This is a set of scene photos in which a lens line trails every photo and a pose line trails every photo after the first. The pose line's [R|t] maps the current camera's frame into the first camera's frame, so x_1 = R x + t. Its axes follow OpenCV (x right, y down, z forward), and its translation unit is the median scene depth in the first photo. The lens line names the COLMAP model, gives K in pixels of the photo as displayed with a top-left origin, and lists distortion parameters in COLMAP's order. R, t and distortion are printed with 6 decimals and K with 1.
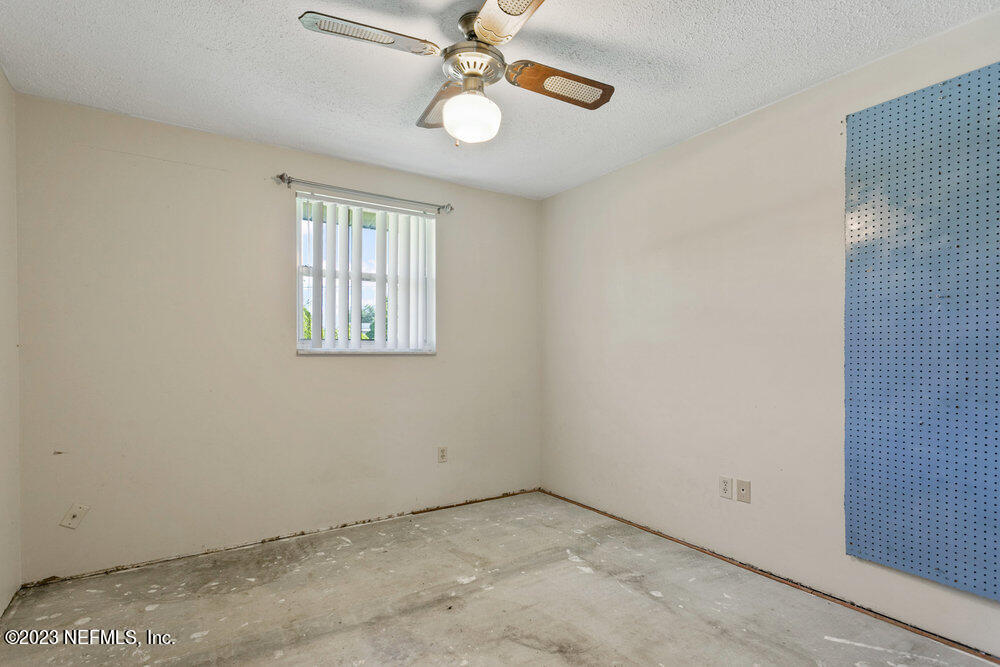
lens RADIAL K [[470.0, 0, 499.1], [0, 470.0, 359.3], [0, 0, 1]] dist [0.000976, 0.000238]
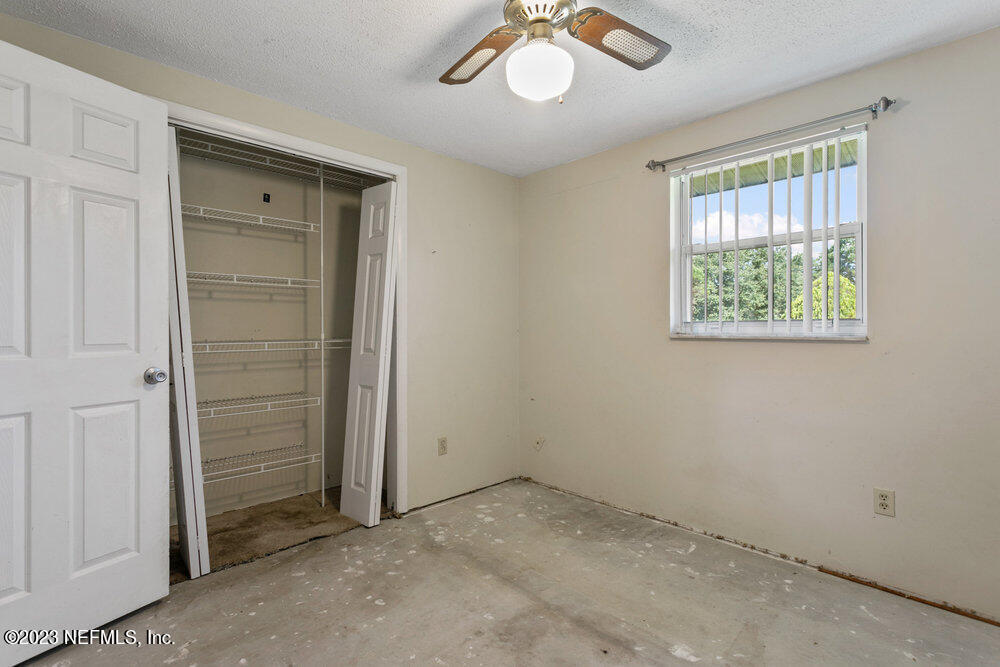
lens RADIAL K [[477.5, 0, 491.8], [0, 477.5, 332.6], [0, 0, 1]] dist [0.000135, 0.000139]
pose [[0.195371, 0.007791, -0.980698, 0.522216], [-0.004169, 0.999966, 0.007114, -0.031681], [0.980720, 0.002699, 0.195397, 0.487694]]
